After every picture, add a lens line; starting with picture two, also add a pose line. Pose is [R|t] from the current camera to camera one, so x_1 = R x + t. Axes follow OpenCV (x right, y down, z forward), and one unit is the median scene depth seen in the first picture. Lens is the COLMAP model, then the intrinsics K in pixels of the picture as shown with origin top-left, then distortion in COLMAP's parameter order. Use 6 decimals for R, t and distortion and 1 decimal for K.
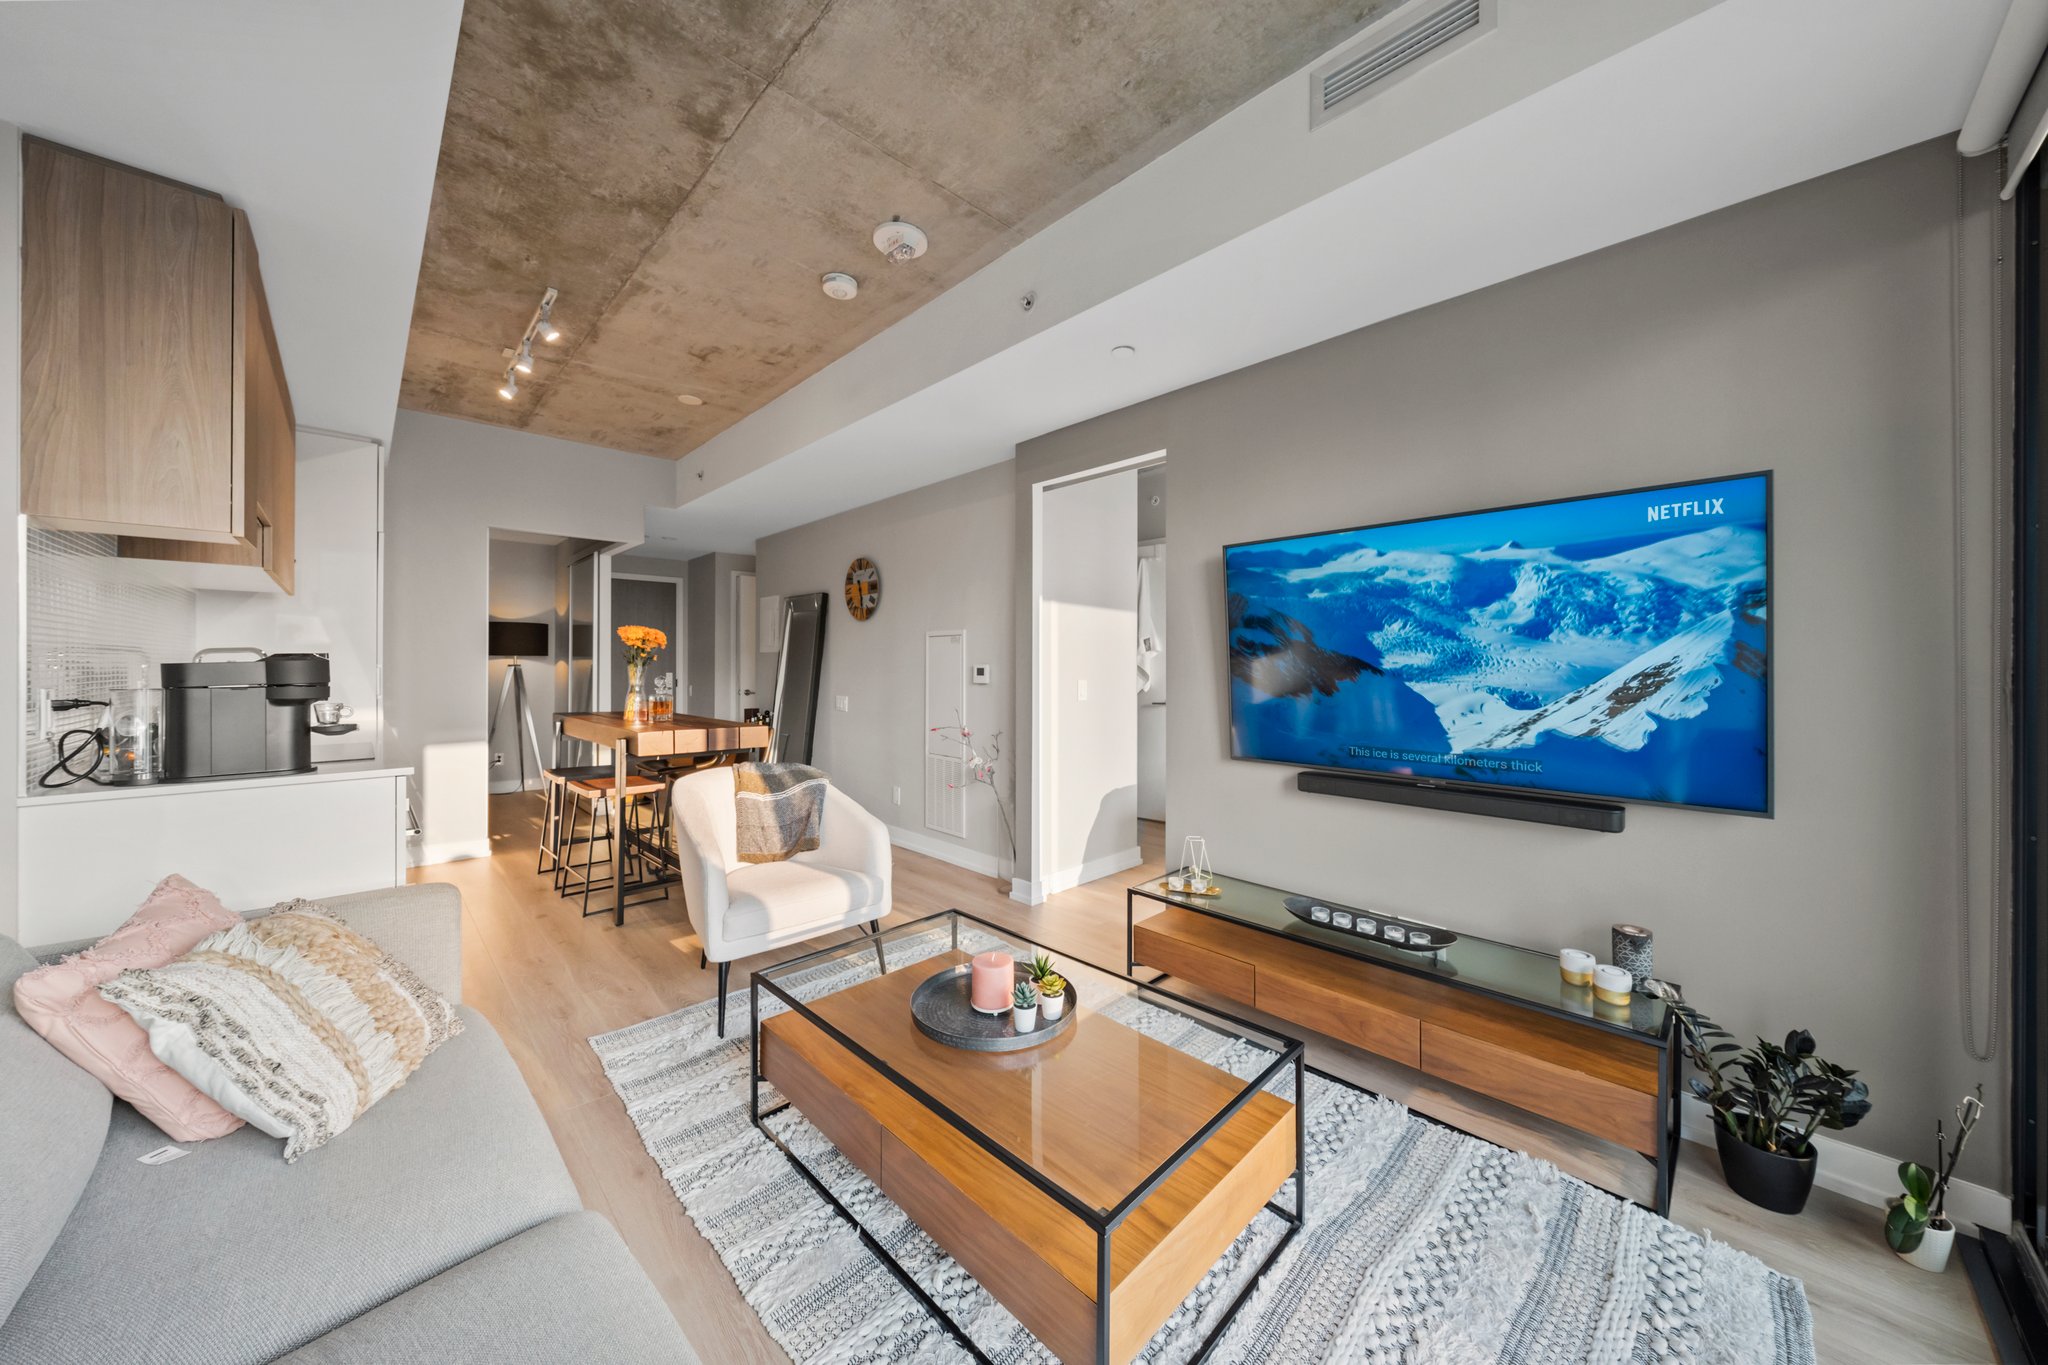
lens RADIAL K [[698.1, 0, 1029.6], [0, 698.1, 662.3], [0, 0, 1]] dist [0.000164, 0.000005]
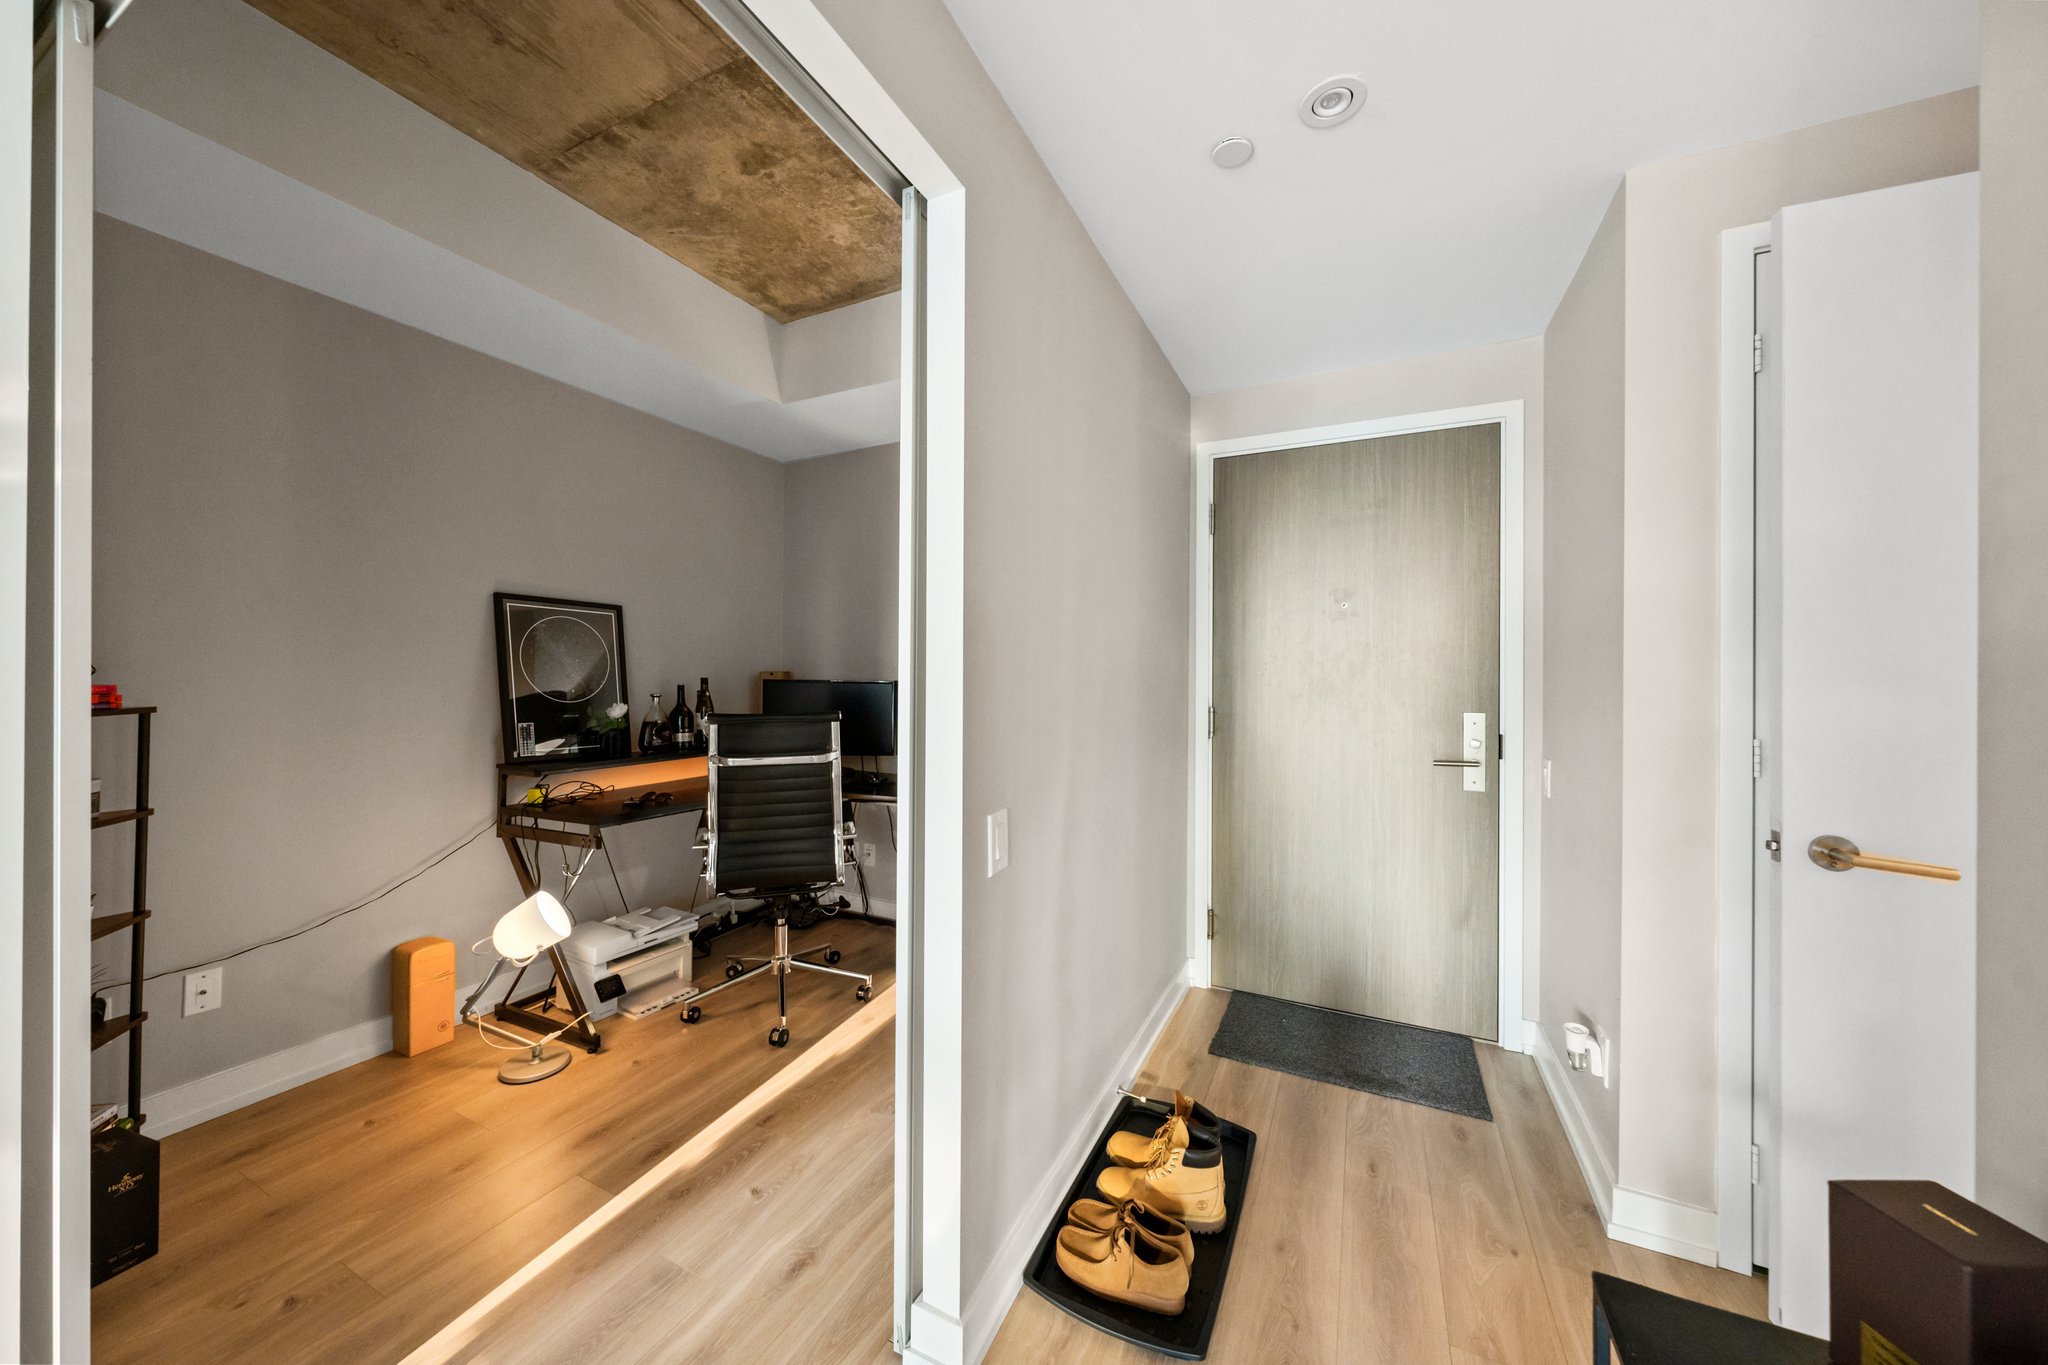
lens RADIAL K [[697.7, 0, 1028.7], [0, 697.7, 673.4], [0, 0, 1]] dist [-0.001427, -0.000101]
pose [[0.340116, -0.001066, -0.940383, -0.552596], [-0.002433, 0.999995, -0.002013, -0.001820], [0.940380, 0.002972, 0.340112, 1.338377]]
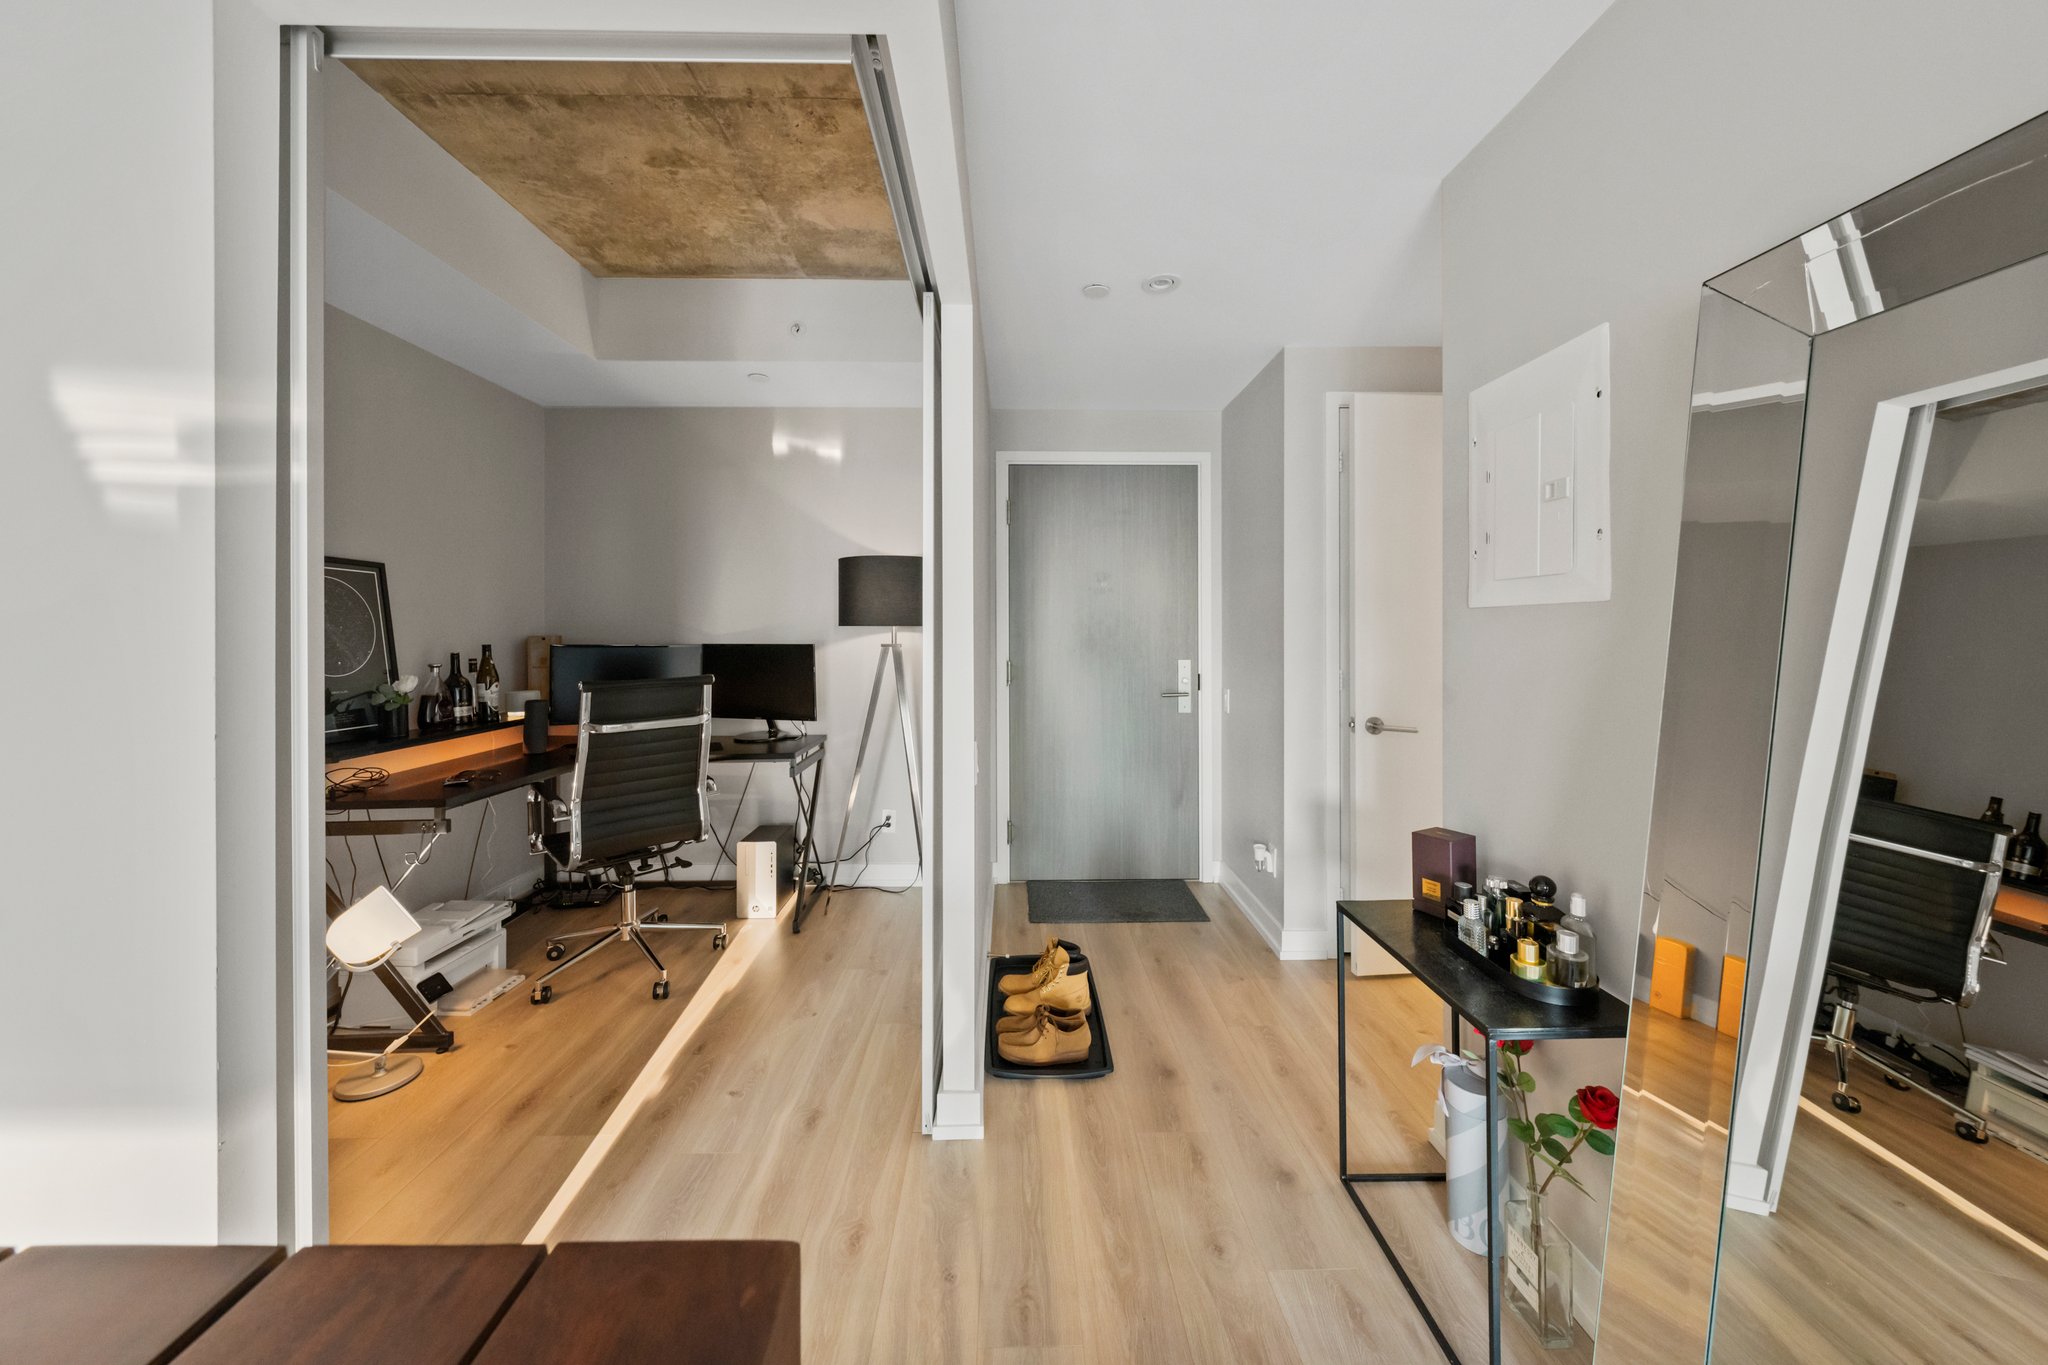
lens RADIAL K [[710.0, 0, 1023.3], [0, 710.0, 629.5], [0, 0, 1]] dist [-0.001185, -0.000088]
pose [[0.732036, -0.003362, -0.681257, -0.521439], [0.005316, 0.999986, 0.000776, -0.010411], [0.681245, -0.004190, 0.732043, 1.107023]]
